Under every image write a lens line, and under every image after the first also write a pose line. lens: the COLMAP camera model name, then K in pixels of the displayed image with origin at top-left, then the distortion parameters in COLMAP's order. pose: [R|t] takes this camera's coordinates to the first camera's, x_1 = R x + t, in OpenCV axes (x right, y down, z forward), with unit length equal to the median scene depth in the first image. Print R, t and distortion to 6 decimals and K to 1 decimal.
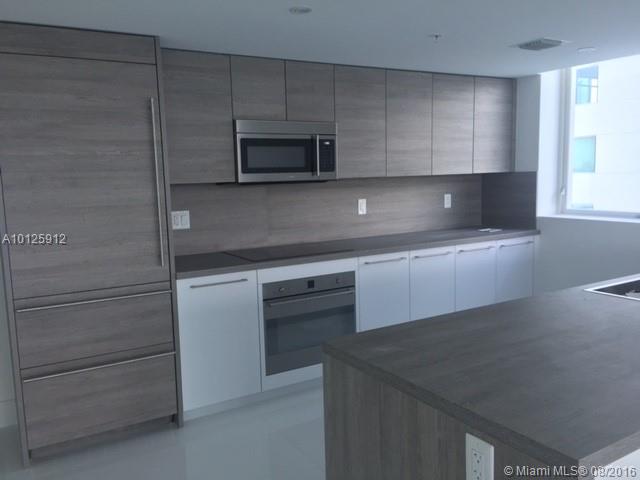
lens RADIAL K [[548.0, 0, 317.5], [0, 548.0, 243.9], [0, 0, 1]] dist [0.106456, -0.140105]
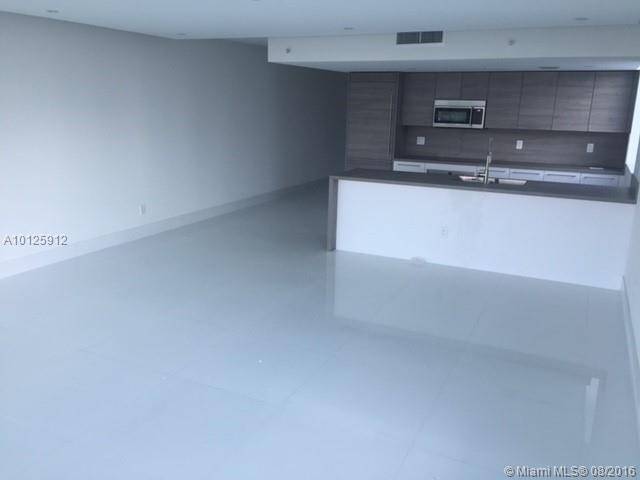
lens RADIAL K [[548.0, 0, 317.5], [0, 548.0, 243.9], [0, 0, 1]] dist [0.106456, -0.140105]
pose [[0.552167, 0.248781, -0.795751, 1.311280], [-0.145752, 0.968549, 0.201668, -0.023413], [0.820895, 0.004627, 0.571061, -0.630337]]
